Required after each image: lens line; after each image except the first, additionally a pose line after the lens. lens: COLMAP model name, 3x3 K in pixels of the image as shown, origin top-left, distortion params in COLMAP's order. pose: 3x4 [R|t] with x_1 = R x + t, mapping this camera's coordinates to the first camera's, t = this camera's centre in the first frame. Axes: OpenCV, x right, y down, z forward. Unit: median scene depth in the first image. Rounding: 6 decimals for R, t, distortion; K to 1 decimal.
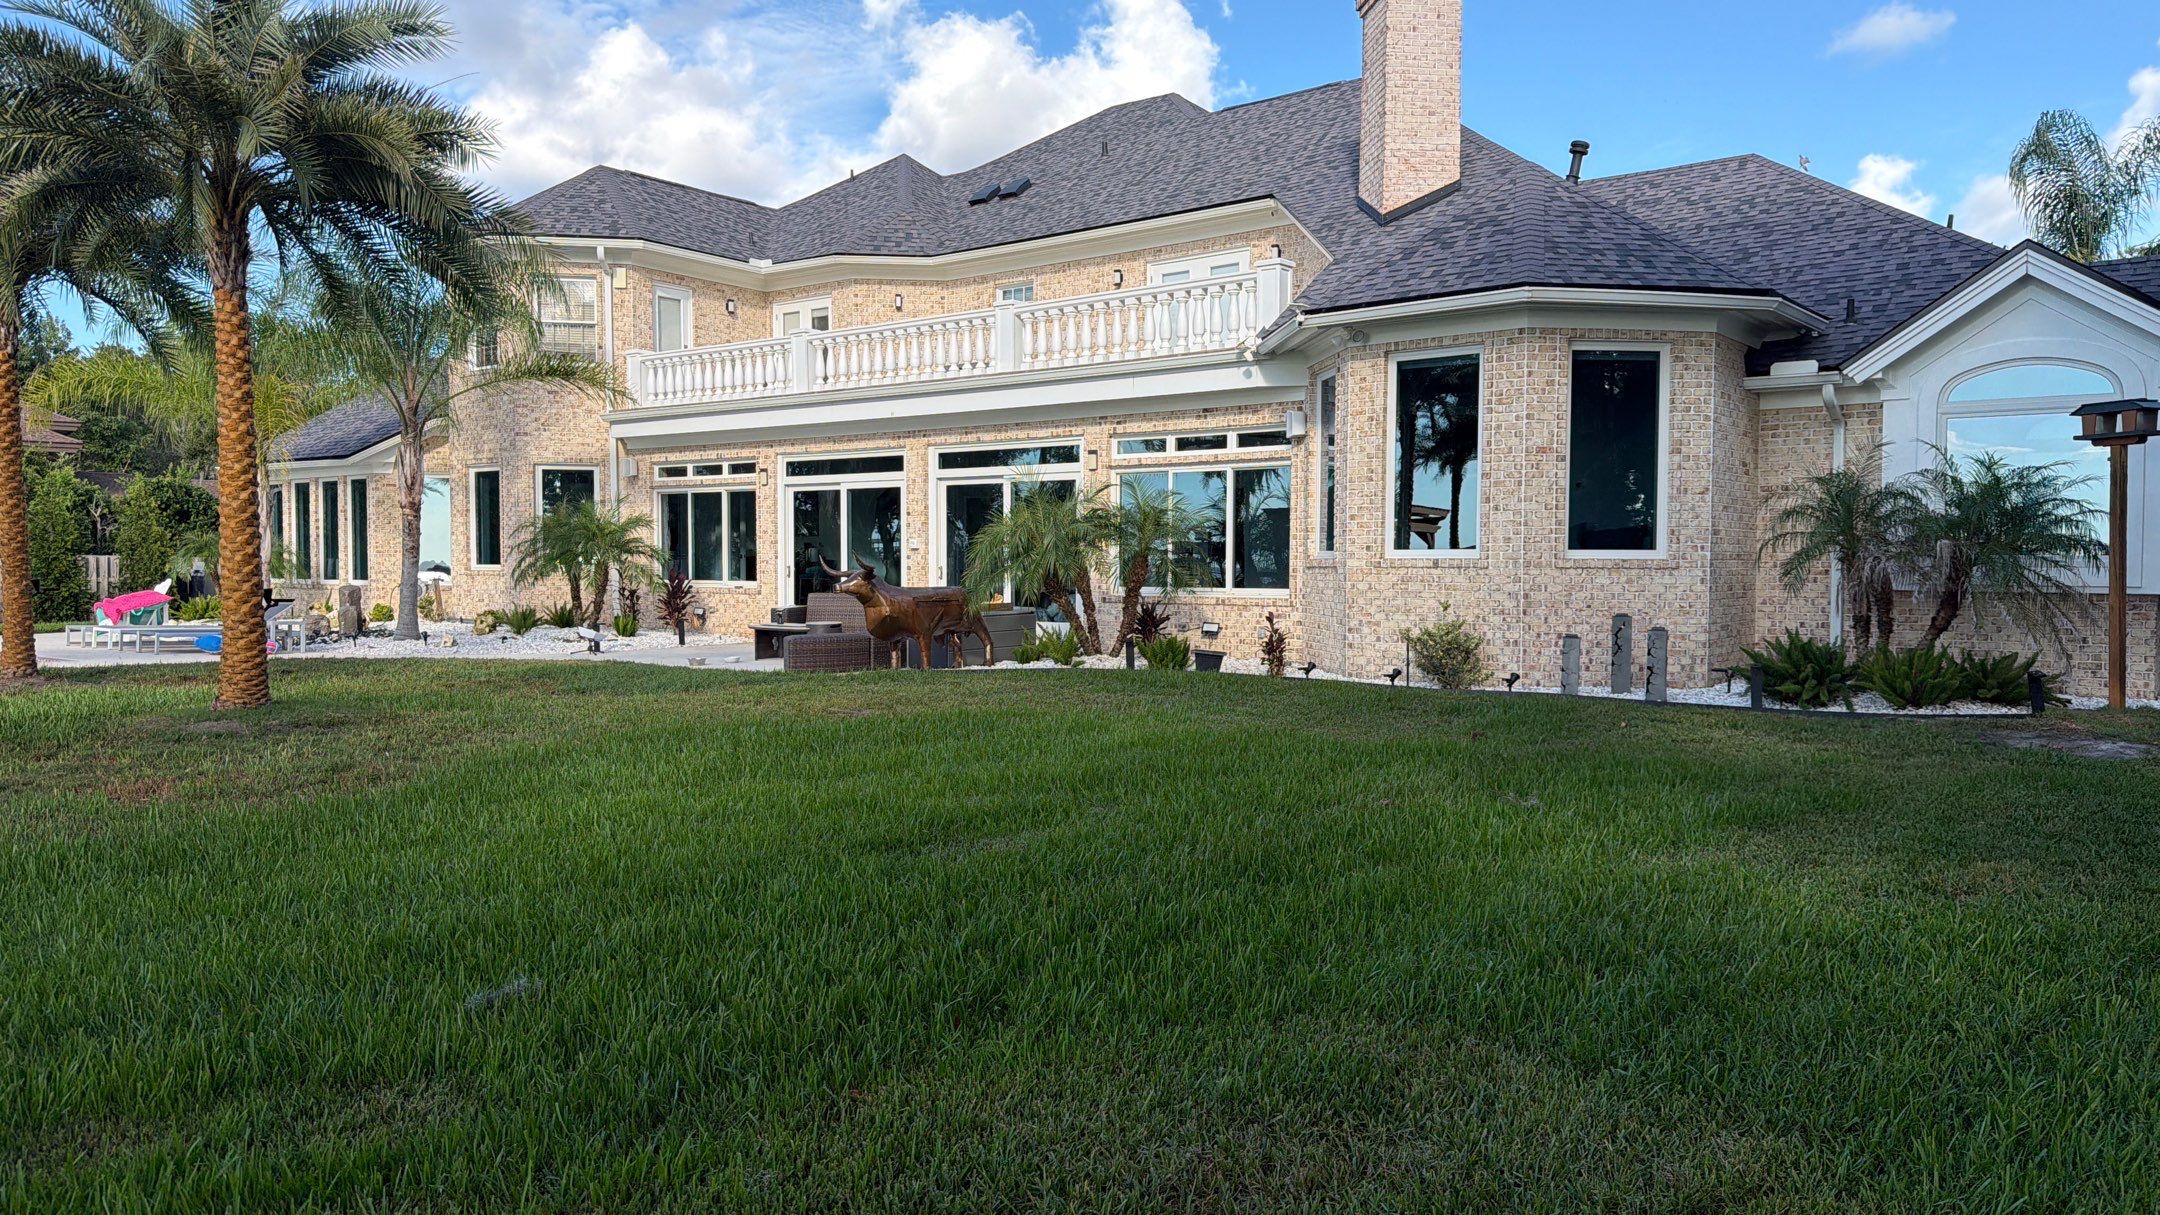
lens RADIAL K [[1527.7, 0, 1080.0], [0, 1527.7, 607.5], [0, 0, 1]] dist [0.171228, -0.264491]
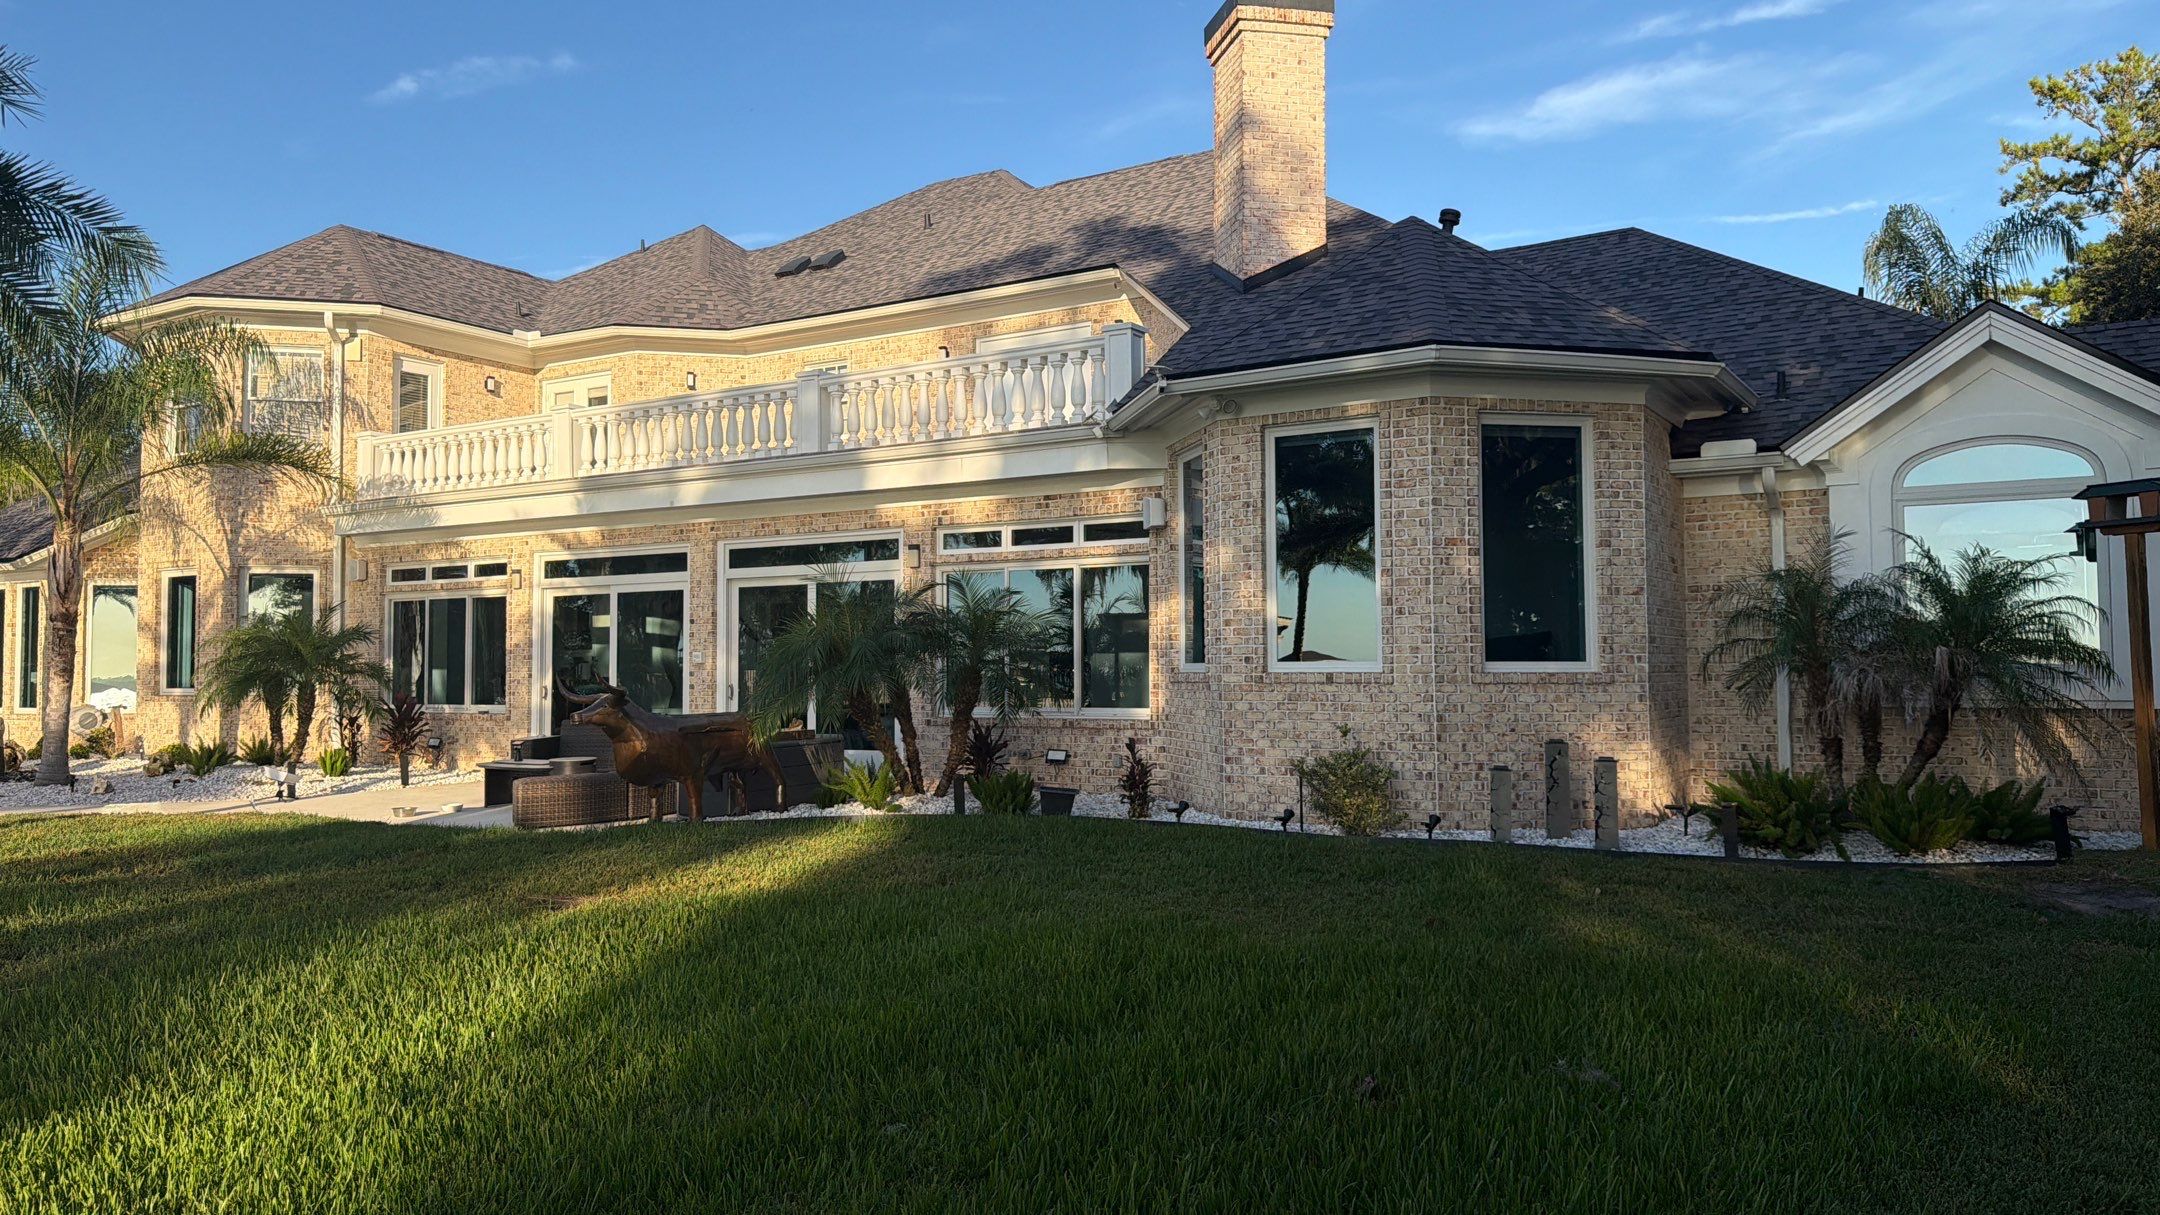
lens RADIAL K [[1527.7, 0, 1080.0], [0, 1527.7, 607.5], [0, 0, 1]] dist [0.171228, -0.264491]
pose [[0.993999, -0.005181, 0.109263, 0.008129], [0.012762, 0.997549, -0.068795, -0.010829], [-0.108639, 0.069776, 0.991629, 0.183638]]
